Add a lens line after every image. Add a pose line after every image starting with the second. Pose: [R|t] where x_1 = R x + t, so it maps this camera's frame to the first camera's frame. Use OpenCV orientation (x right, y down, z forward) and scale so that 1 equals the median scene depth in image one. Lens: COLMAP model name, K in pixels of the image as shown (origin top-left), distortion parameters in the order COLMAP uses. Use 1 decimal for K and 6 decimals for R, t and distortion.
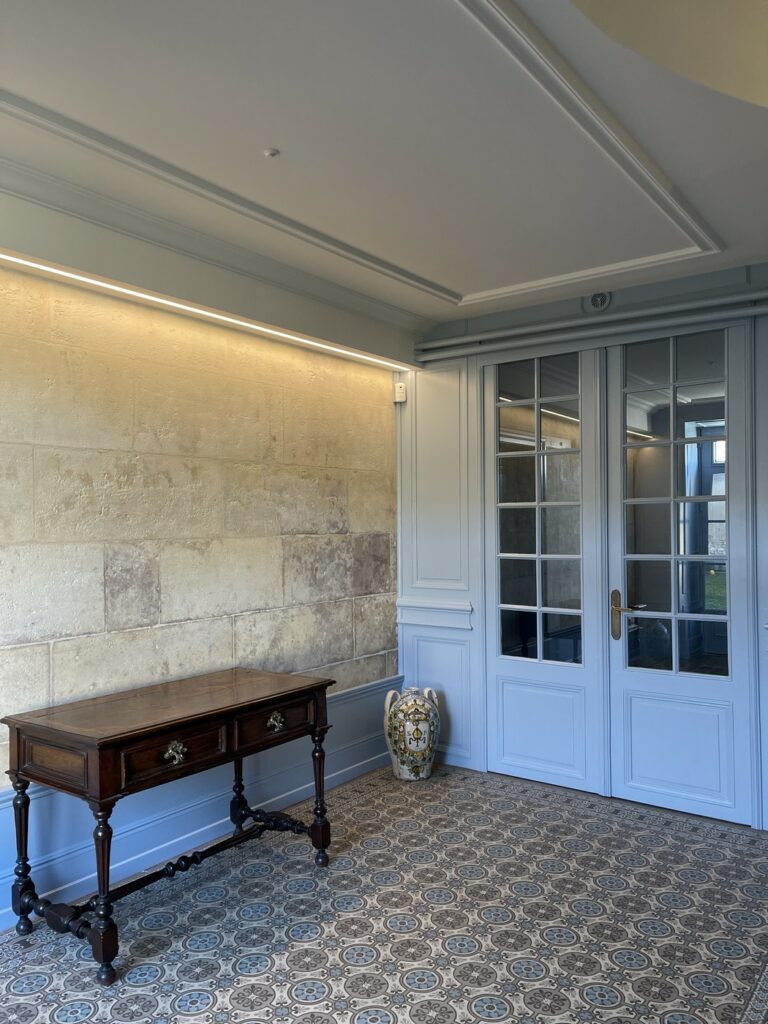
lens RADIAL K [[774.0, 0, 383.0], [0, 774.0, 513.8], [0, 0, 1]] dist [0.074076, -0.093464]
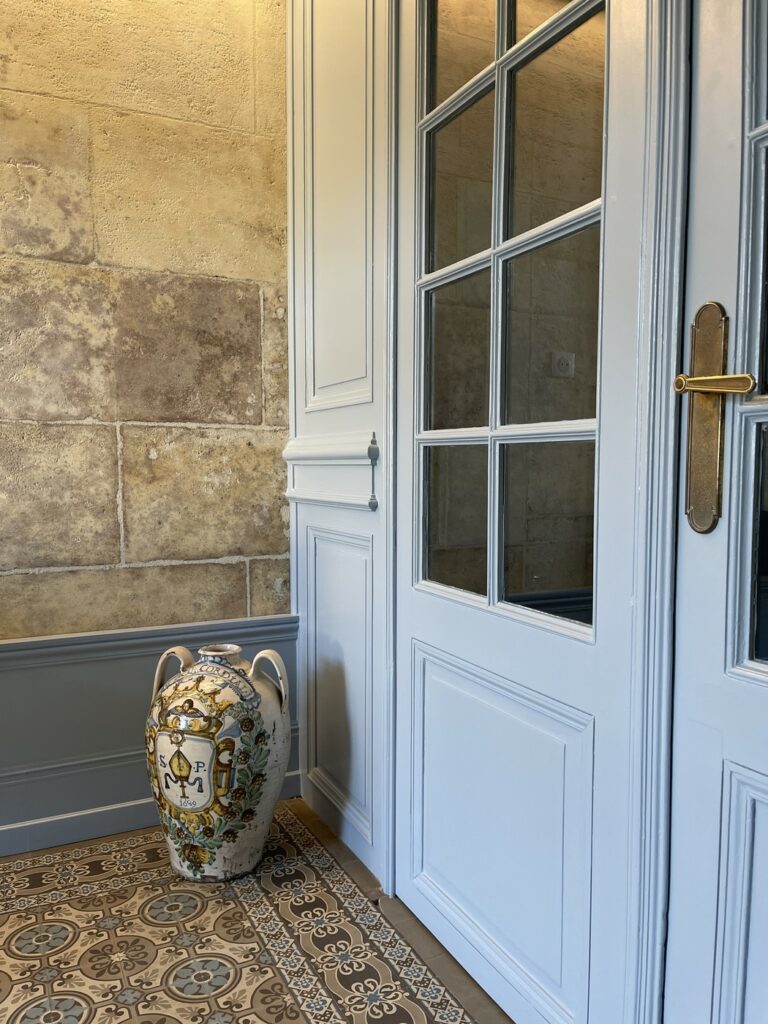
lens RADIAL K [[775.6, 0, 385.6], [0, 775.6, 518.2], [0, 0, 1]] dist [0.066580, -0.074194]
pose [[0.888908, 0.037436, -0.456553, 0.301718], [-0.001274, 0.996853, 0.079258, 0.132226], [0.458083, -0.069871, 0.886159, 0.716557]]
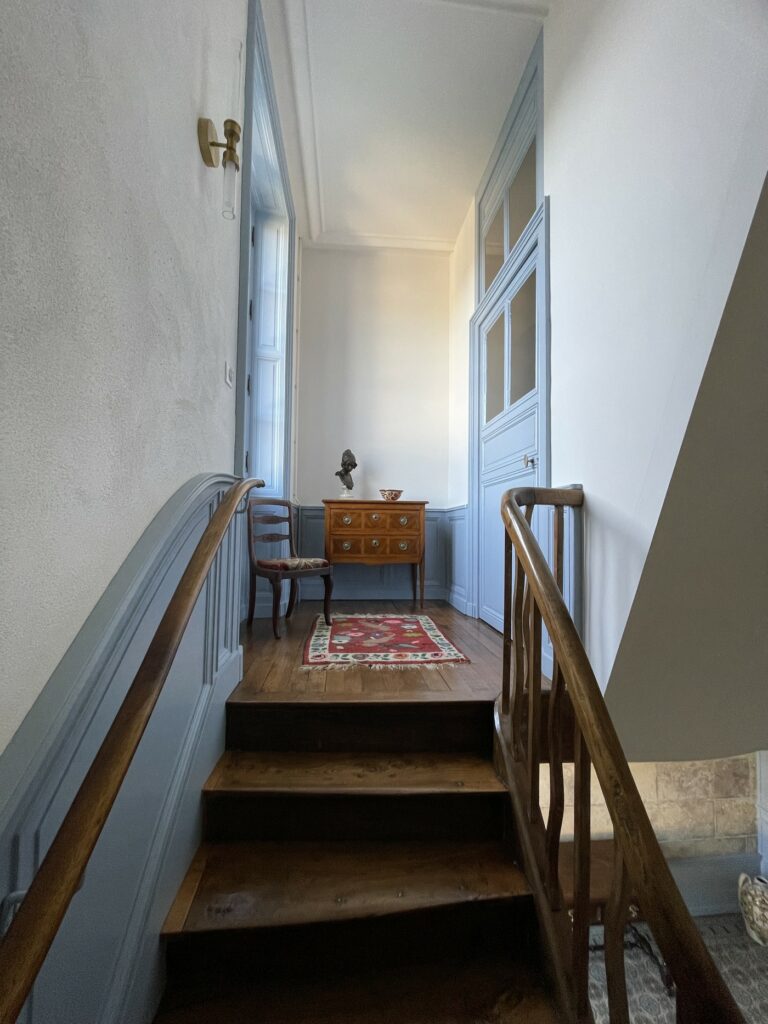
lens RADIAL K [[410.3, 0, 382.5], [0, 410.3, 508.4], [0, 0, 1]] dist [0.011784, -0.006167]
pose [[0.663826, -0.016637, -0.747702, 0.164613], [-0.011061, 0.999425, -0.032058, -0.490612], [0.747805, 0.029551, 0.663260, -0.124195]]
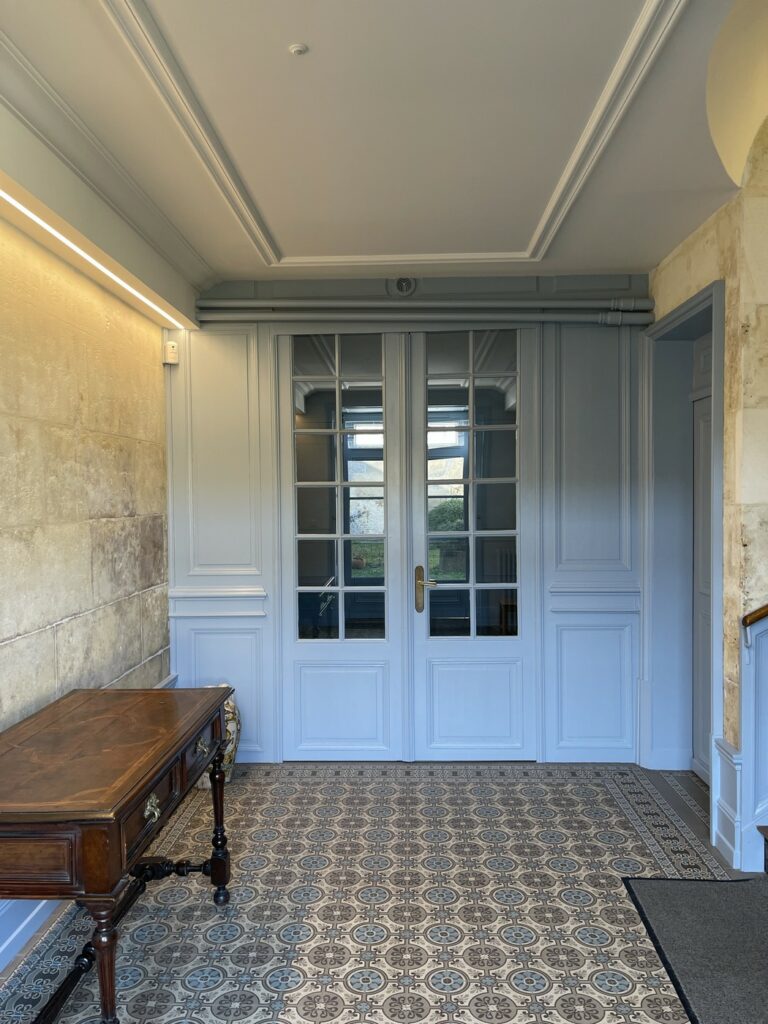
lens RADIAL K [[775.6, 0, 385.6], [0, 775.6, 518.2], [0, 0, 1]] dist [0.066580, -0.074194]
pose [[0.822472, -0.016299, 0.568572, -0.315732], [-0.003917, 0.999403, 0.034317, -0.002328], [-0.568792, -0.030452, 0.821917, 0.154979]]
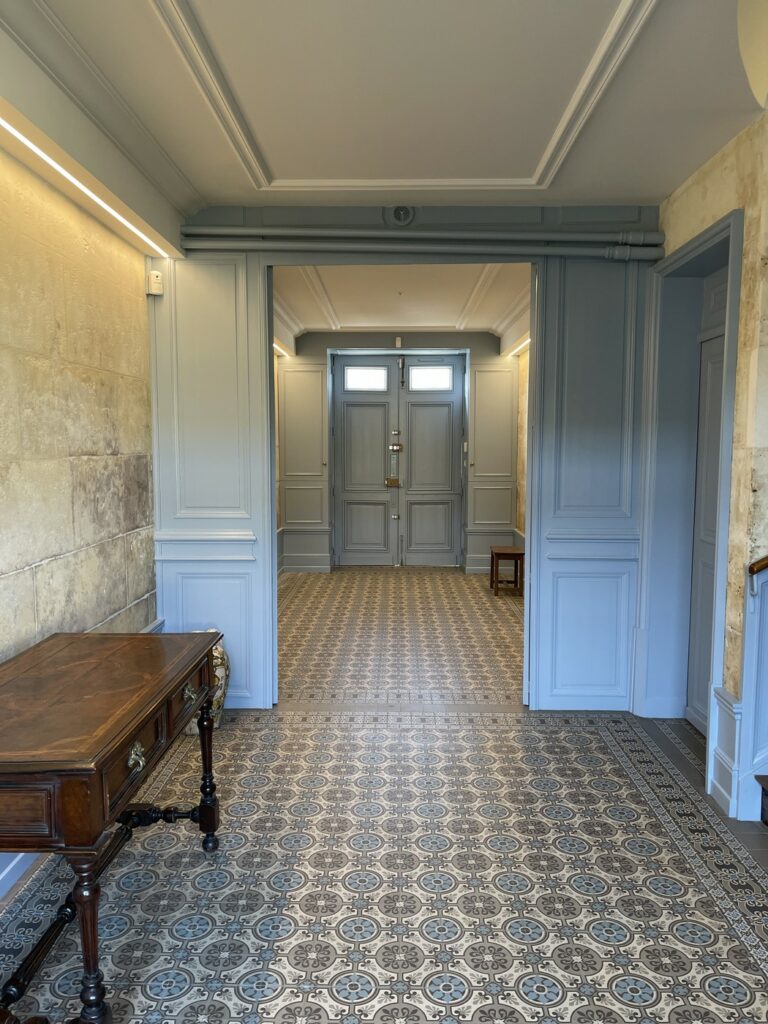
lens RADIAL K [[778.7, 0, 387.3], [0, 778.7, 514.9], [0, 0, 1]] dist [0.038325, -0.012842]
pose [[0.813403, -0.043051, 0.580105, -0.303612], [-0.015855, 0.995246, 0.096091, 0.005492], [-0.581484, -0.087359, 0.808854, 0.183003]]
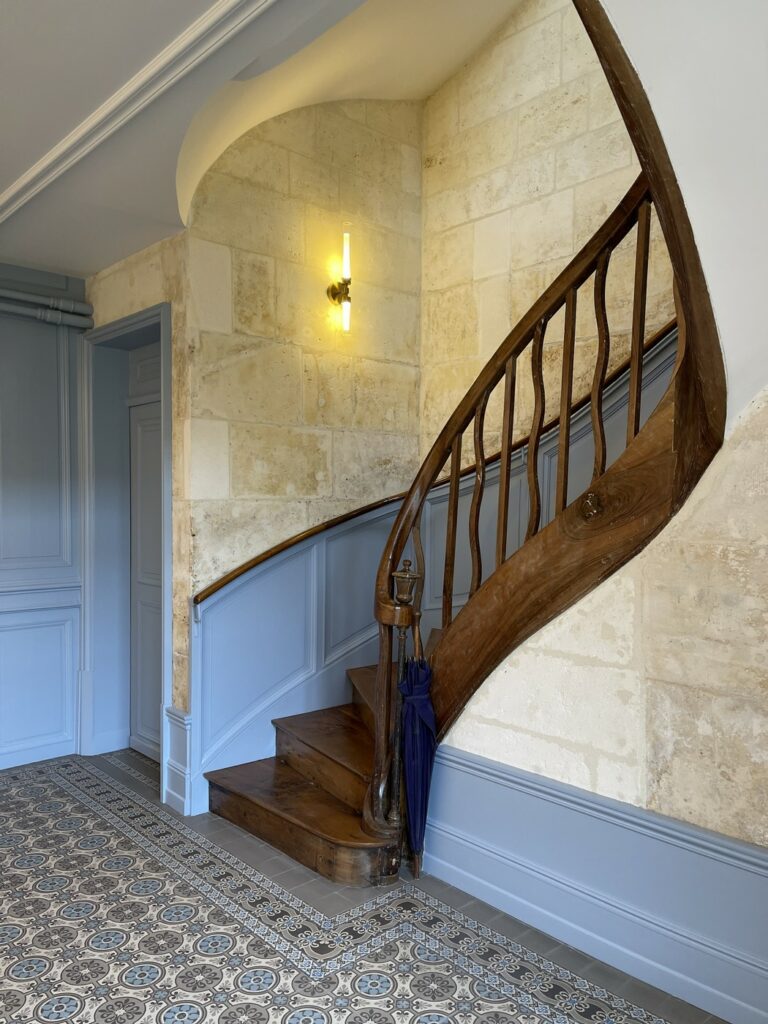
lens RADIAL K [[775.6, 0, 385.6], [0, 775.6, 518.2], [0, 0, 1]] dist [0.066580, -0.074194]
pose [[0.195066, -0.013070, 0.980703, -0.411411], [-0.018576, 0.999683, 0.017017, 0.009678], [-0.980614, -0.021537, 0.194761, 0.193932]]
